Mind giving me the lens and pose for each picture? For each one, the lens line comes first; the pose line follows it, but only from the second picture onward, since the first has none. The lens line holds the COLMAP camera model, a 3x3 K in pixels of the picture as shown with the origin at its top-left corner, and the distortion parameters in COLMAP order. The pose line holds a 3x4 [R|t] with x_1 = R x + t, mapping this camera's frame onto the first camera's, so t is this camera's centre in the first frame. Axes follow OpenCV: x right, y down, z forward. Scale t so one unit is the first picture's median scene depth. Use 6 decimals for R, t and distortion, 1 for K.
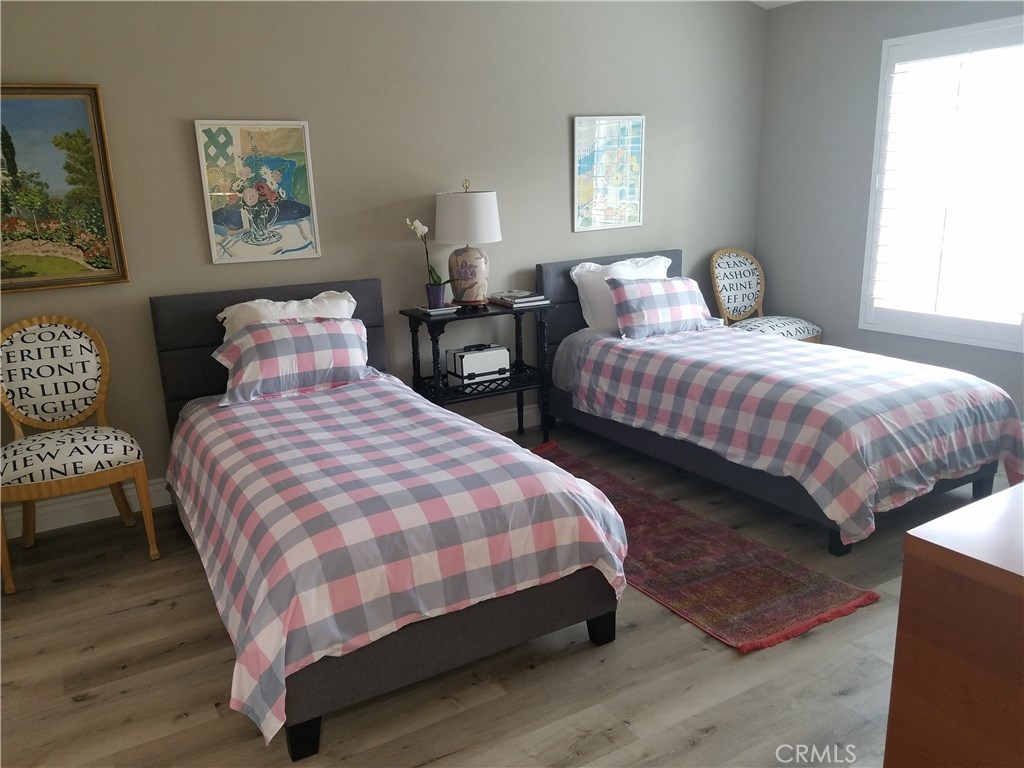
lens RADIAL K [[792.9, 0, 505.7], [0, 792.9, 381.5], [0, 0, 1]] dist [0.112350, -0.170422]
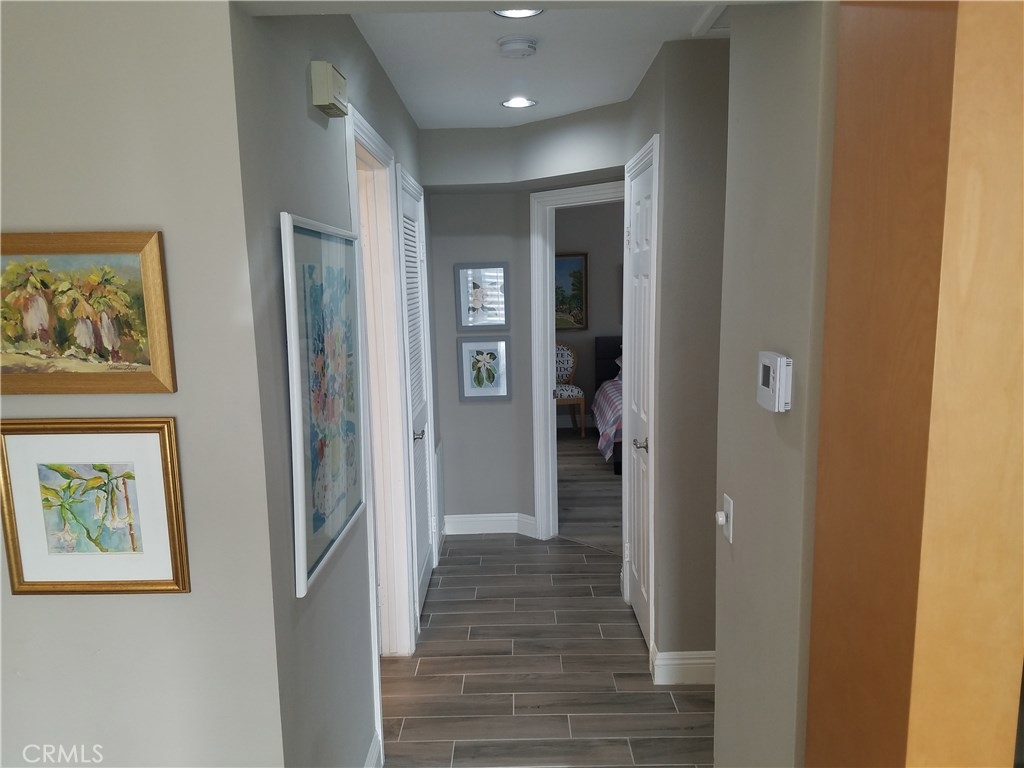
lens RADIAL K [[792.9, 0, 506.9], [0, 792.9, 395.0], [0, 0, 1]] dist [0.112350, -0.170422]
pose [[0.850372, 0.084699, -0.519321, 0.608957], [-0.135122, 0.989013, -0.059954, 0.257568], [0.508537, 0.121155, 0.852474, -1.192640]]
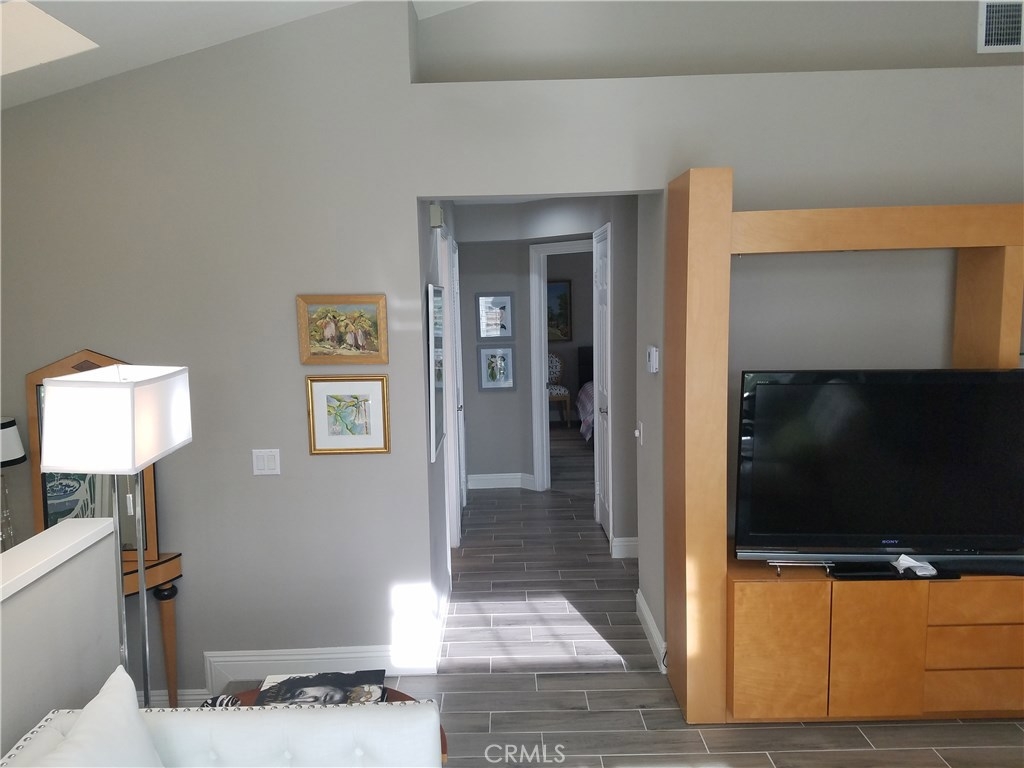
lens RADIAL K [[792.9, 0, 502.0], [0, 792.9, 379.2], [0, 0, 1]] dist [0.112350, -0.170422]
pose [[0.855616, 0.060982, -0.514006, 0.865618], [-0.129421, 0.986698, -0.098372, 0.353612], [0.501170, 0.150692, 0.852127, -1.688393]]
